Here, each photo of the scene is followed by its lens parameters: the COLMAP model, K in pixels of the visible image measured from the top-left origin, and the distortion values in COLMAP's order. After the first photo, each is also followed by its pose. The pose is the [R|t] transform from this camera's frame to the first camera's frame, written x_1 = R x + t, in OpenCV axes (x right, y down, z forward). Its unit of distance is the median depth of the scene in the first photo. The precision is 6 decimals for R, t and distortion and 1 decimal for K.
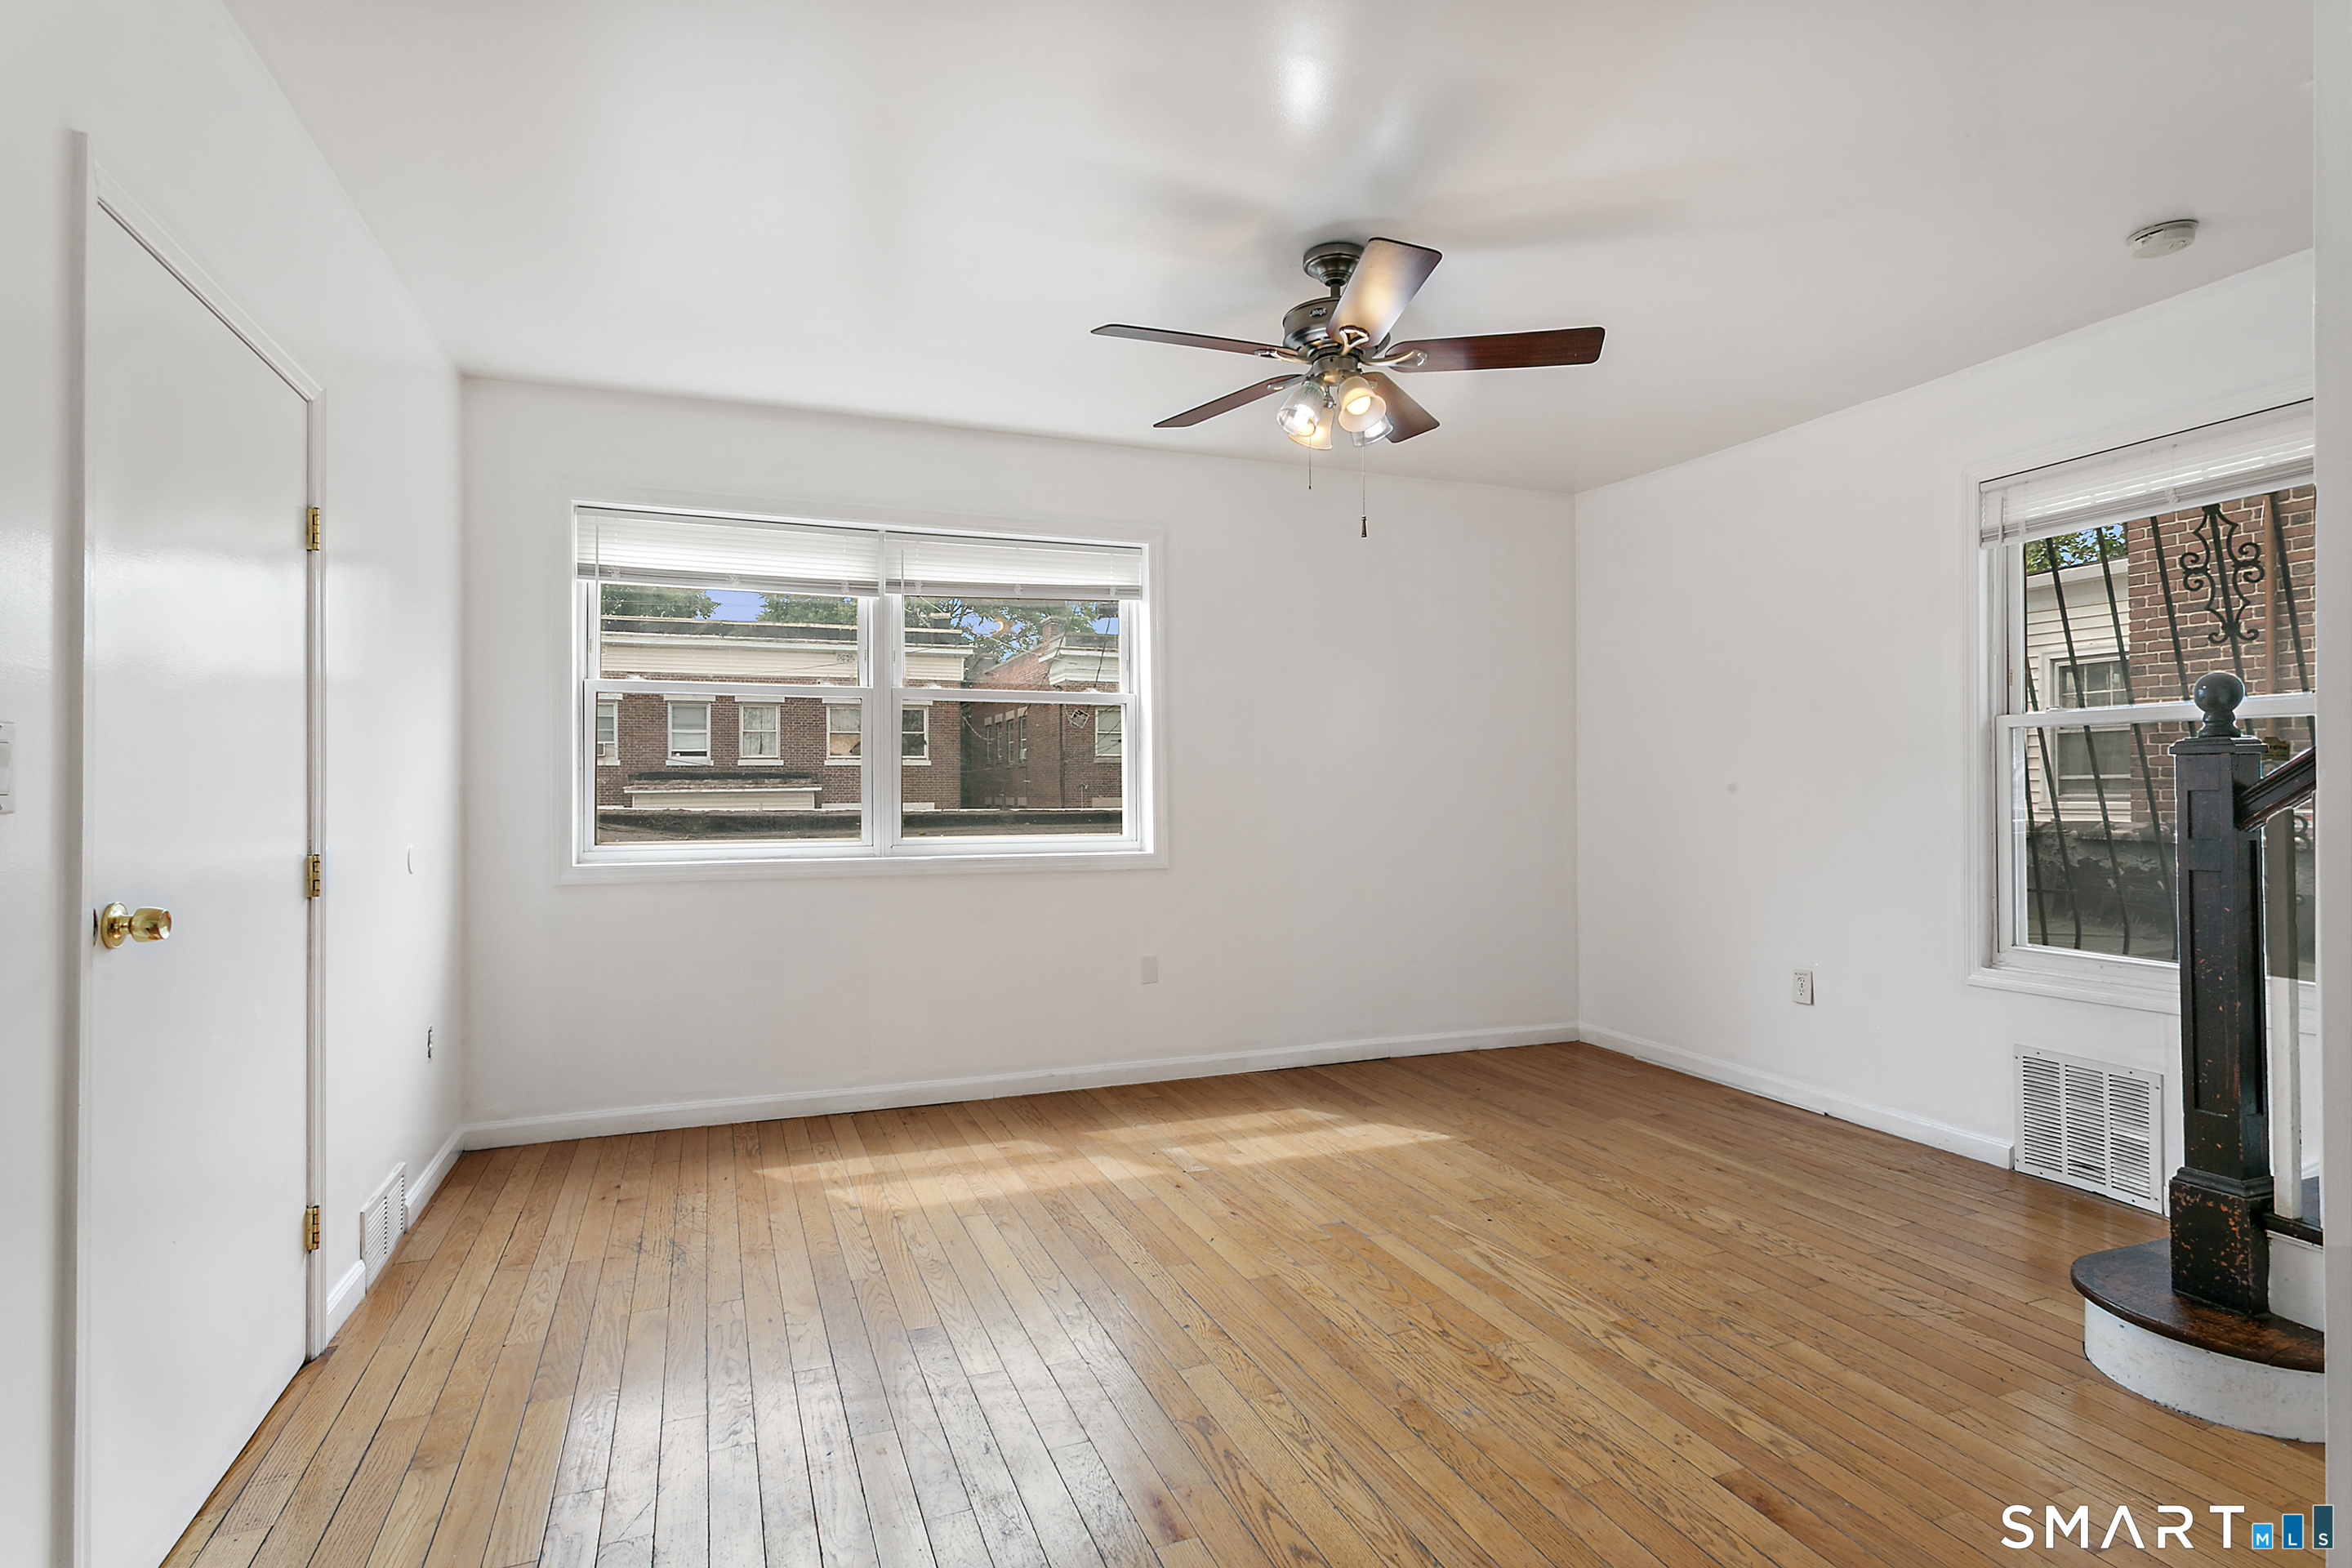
lens RADIAL K [[1178.1, 0, 1170.8], [0, 1178.1, 766.2], [0, 0, 1]] dist [-0.009935, 0.007202]
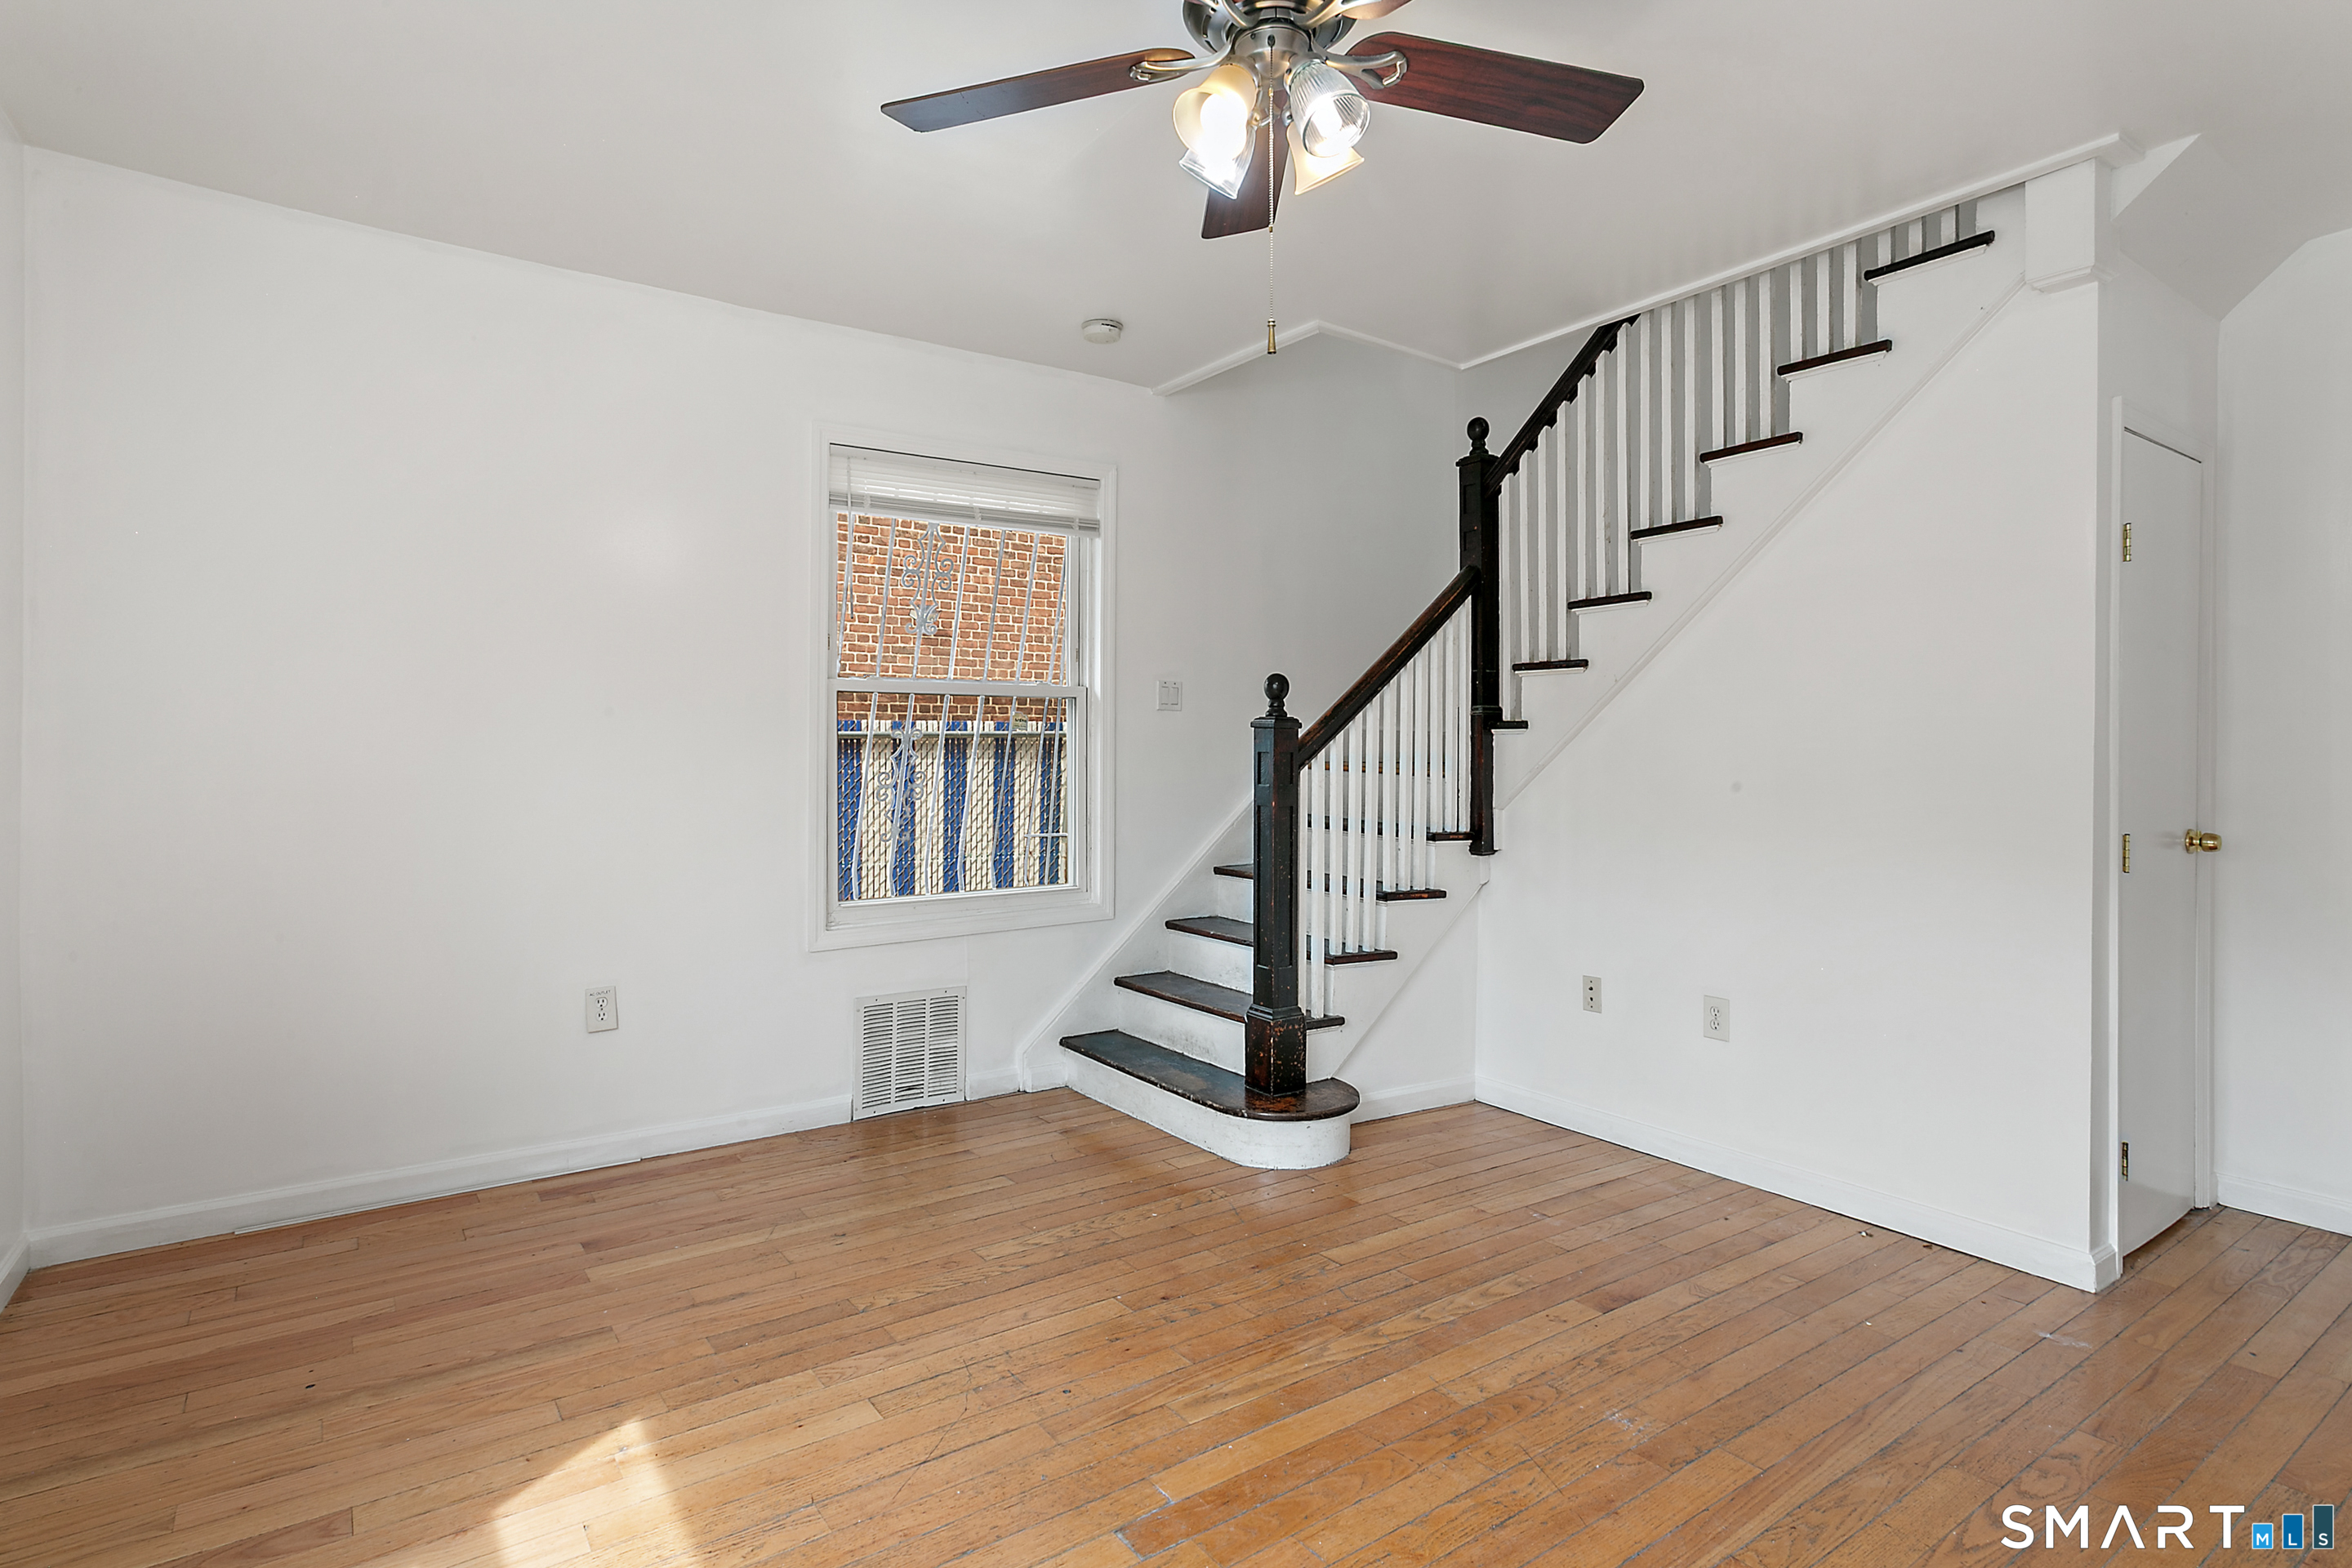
lens RADIAL K [[1171.9, 0, 1170.1], [0, 1171.9, 749.1], [0, 0, 1]] dist [-0.012135, 0.007996]
pose [[-0.233576, 0.000975, 0.972338, -0.369093], [-0.018225, 0.999819, -0.005381, 0.018749], [-0.972168, -0.018978, -0.233516, 1.034276]]
